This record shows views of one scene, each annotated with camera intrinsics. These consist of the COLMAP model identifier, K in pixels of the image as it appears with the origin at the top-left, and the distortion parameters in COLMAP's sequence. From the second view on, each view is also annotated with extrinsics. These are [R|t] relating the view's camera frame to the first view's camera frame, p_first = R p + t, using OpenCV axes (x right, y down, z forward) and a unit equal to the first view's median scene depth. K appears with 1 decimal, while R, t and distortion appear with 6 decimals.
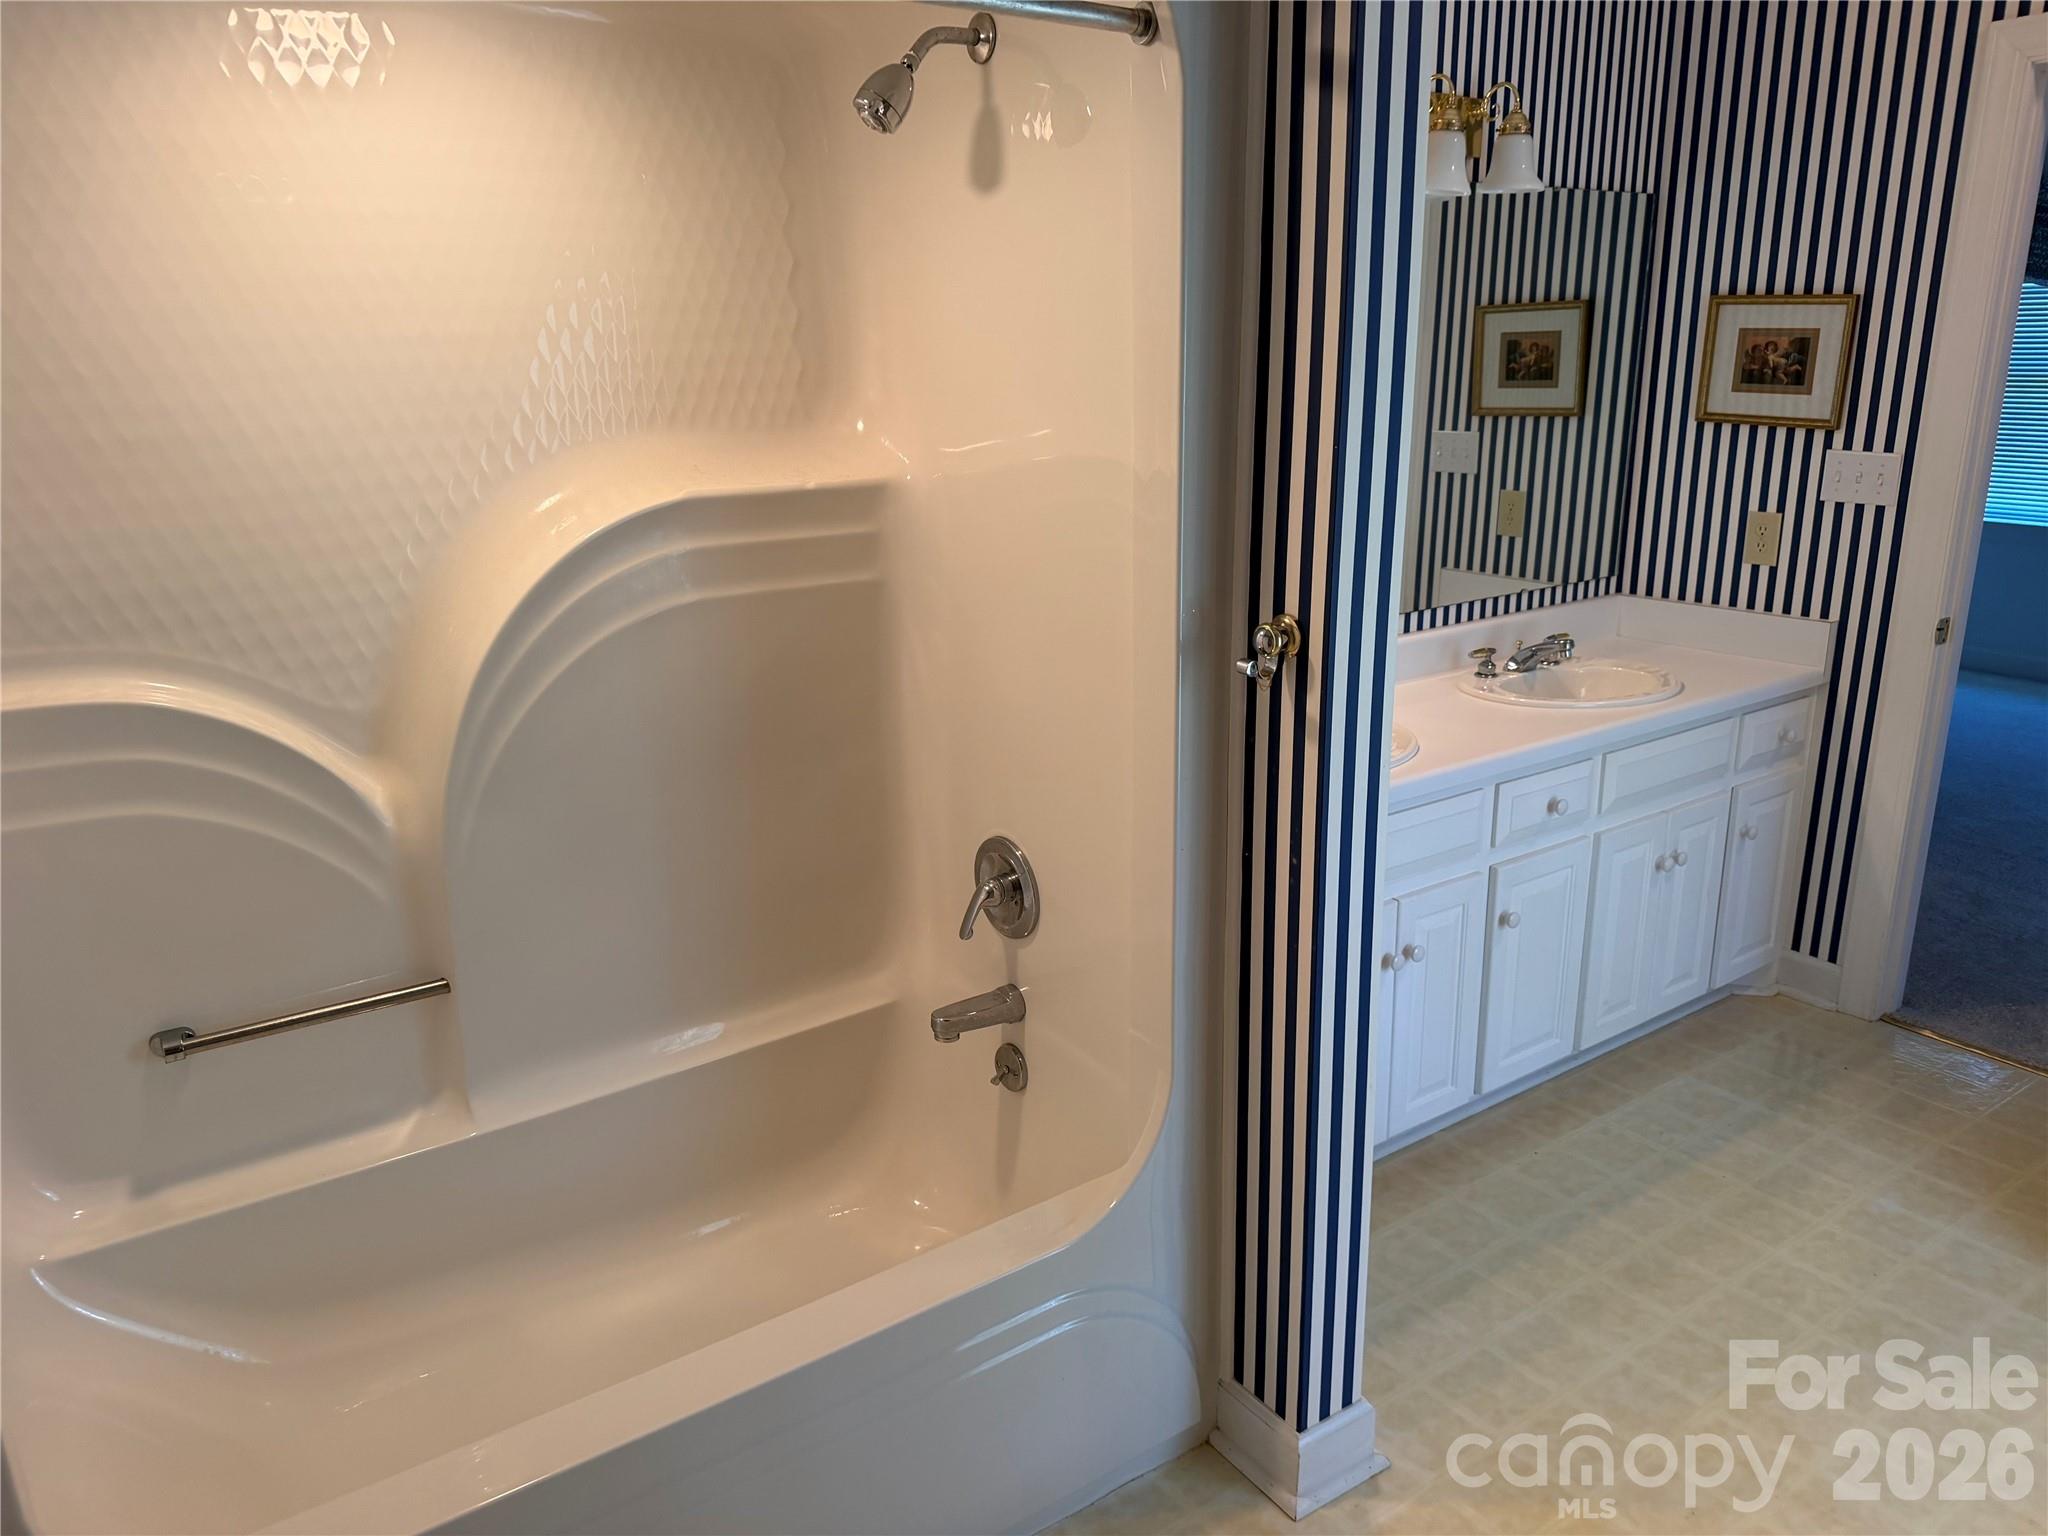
lens RADIAL K [[1451.3, 0, 1024.3], [0, 1451.3, 755.0], [0, 0, 1]] dist [-0.006010, -0.006644]
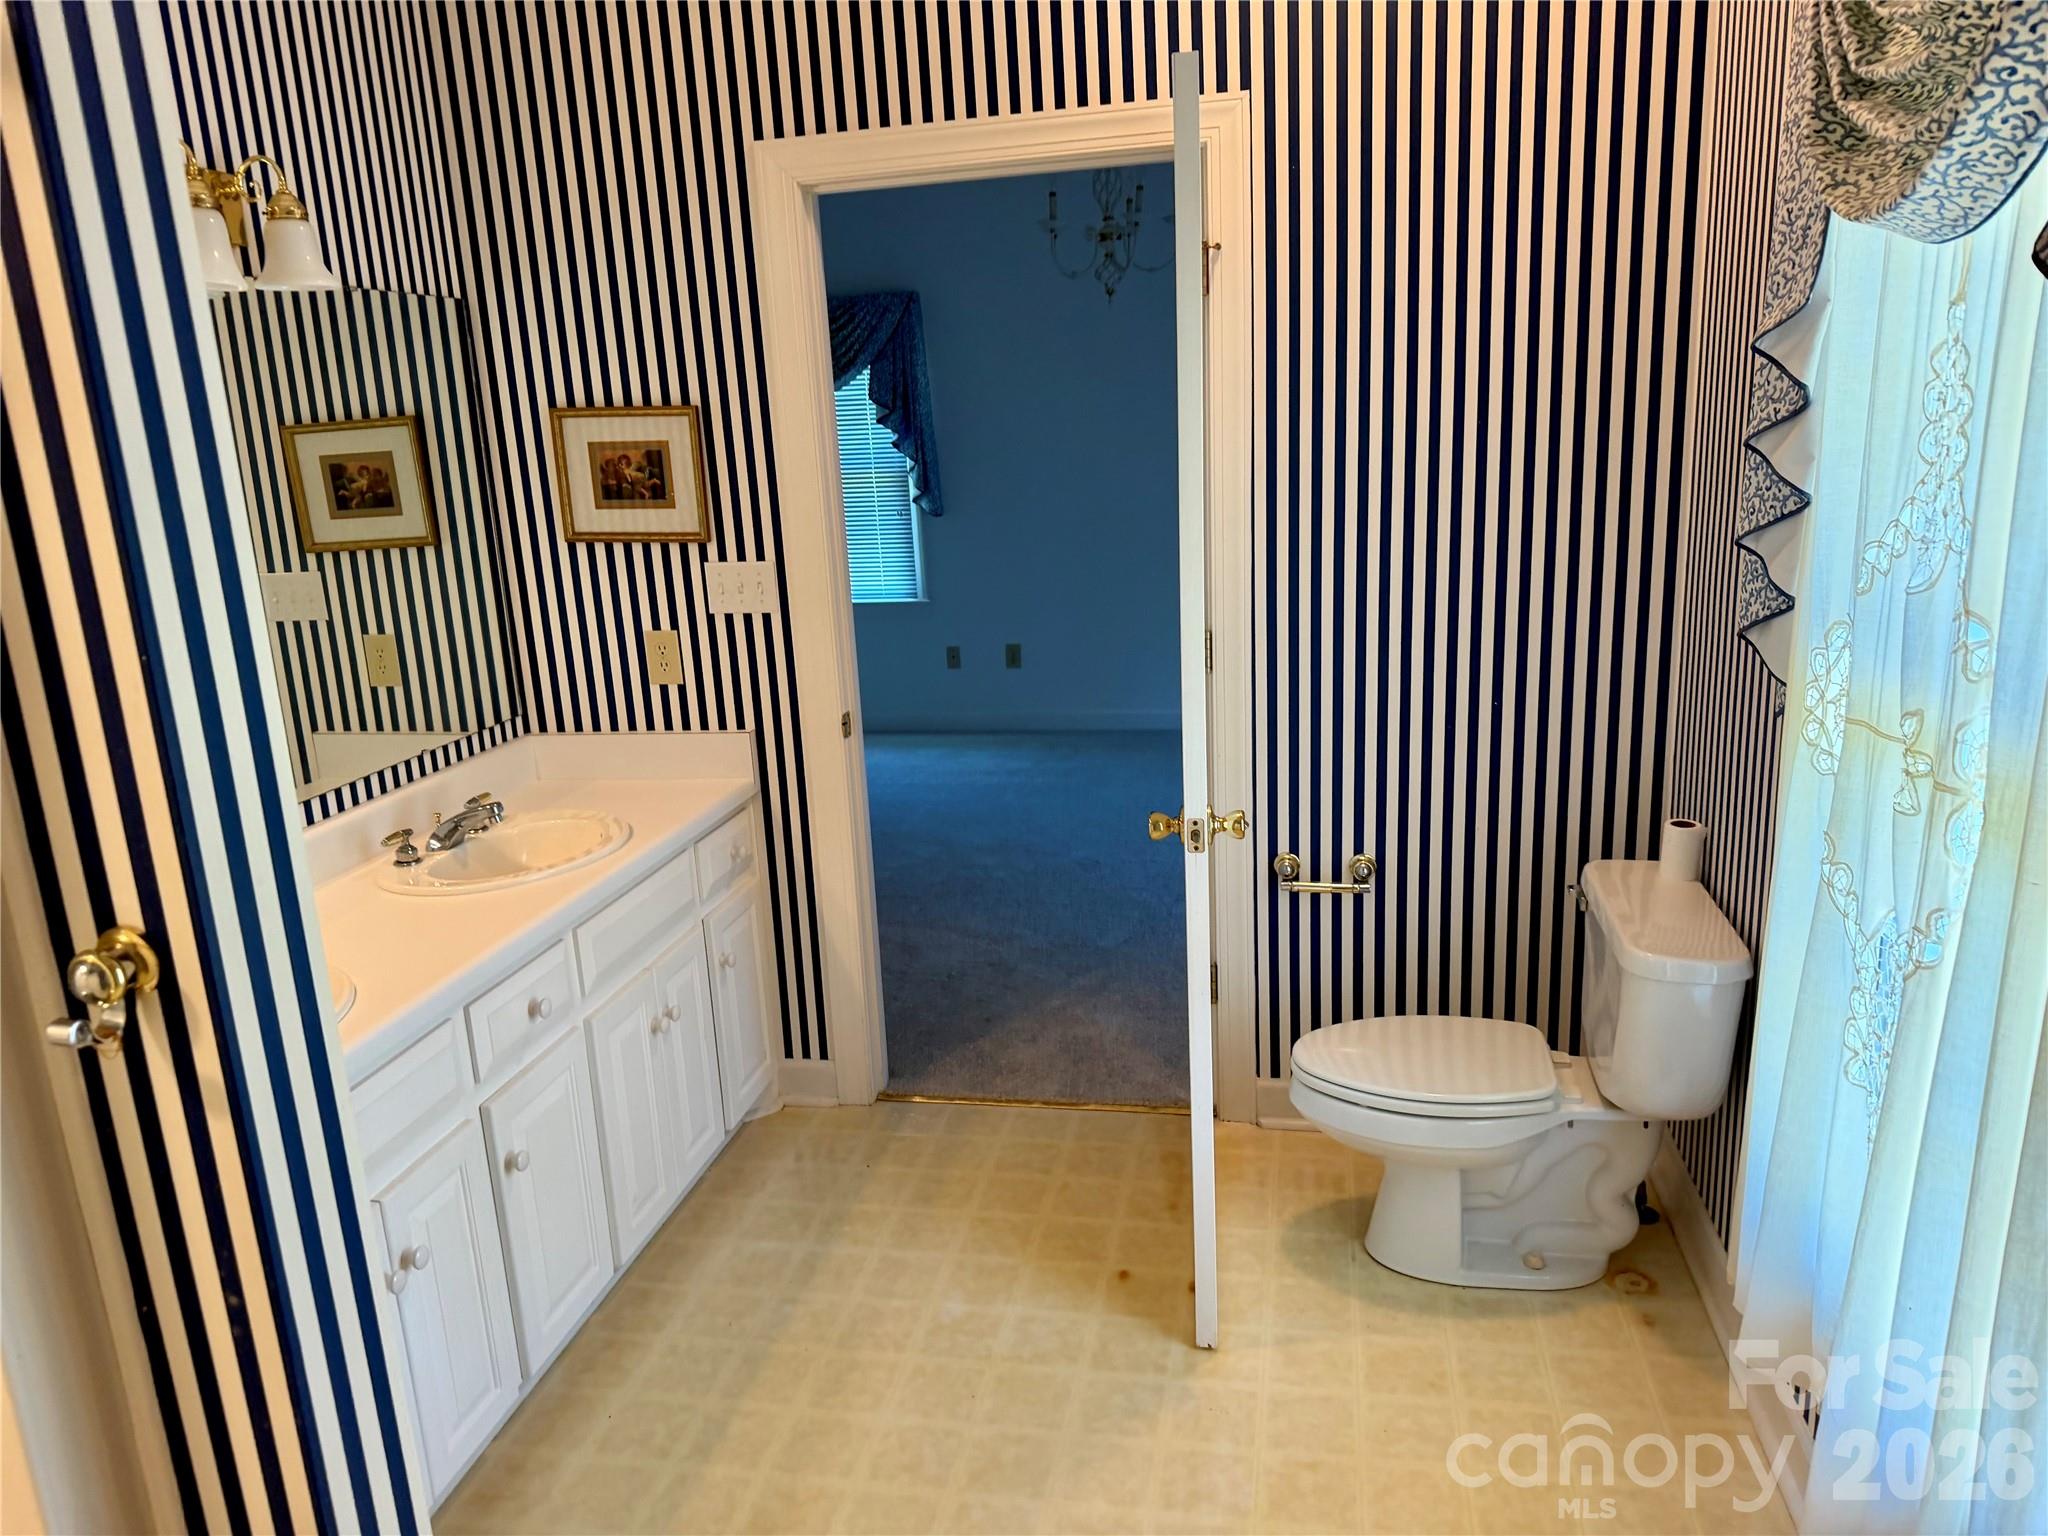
lens RADIAL K [[1475.6, 0, 1018.3], [0, 1475.6, 796.7], [0, 0, 1]] dist [0.095525, -0.122356]
pose [[0.735673, -0.193546, 0.649095, 0.025104], [0.226606, 0.973413, 0.033419, -0.040254], [-0.638306, 0.122503, 0.759973, 0.113327]]
